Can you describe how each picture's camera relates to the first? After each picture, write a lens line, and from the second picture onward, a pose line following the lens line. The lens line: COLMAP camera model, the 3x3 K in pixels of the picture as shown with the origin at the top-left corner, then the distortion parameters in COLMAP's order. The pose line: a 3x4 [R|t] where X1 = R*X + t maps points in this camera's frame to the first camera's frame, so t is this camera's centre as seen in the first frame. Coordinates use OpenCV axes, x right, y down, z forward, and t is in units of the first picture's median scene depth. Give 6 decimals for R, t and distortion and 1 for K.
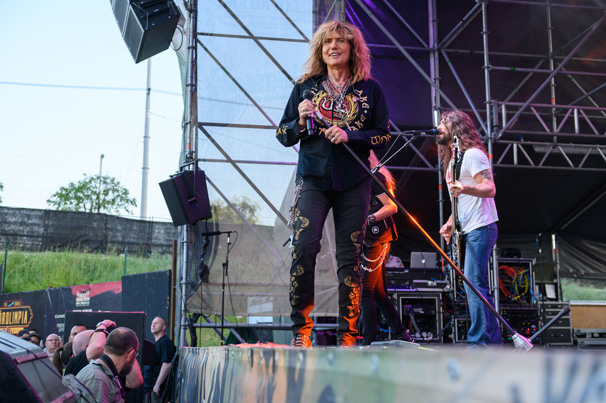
lens RADIAL K [[722.3, 0, 303.0], [0, 722.3, 201.5], [0, 0, 1]] dist [0.006732, 0.015434]
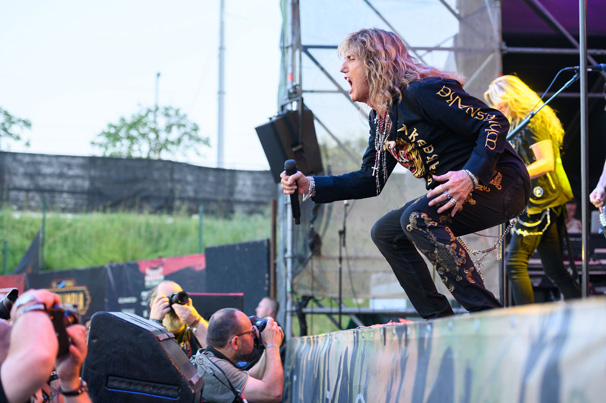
lens RADIAL K [[1232.5, 0, 303.0], [0, 1232.5, 201.5], [0, 0, 1]] dist [-0.072306, -0.185206]
pose [[0.992183, -0.013614, -0.124050, 0.011449], [0.022876, 0.997030, 0.073543, -0.035828], [0.122681, -0.075806, 0.989547, -0.250191]]
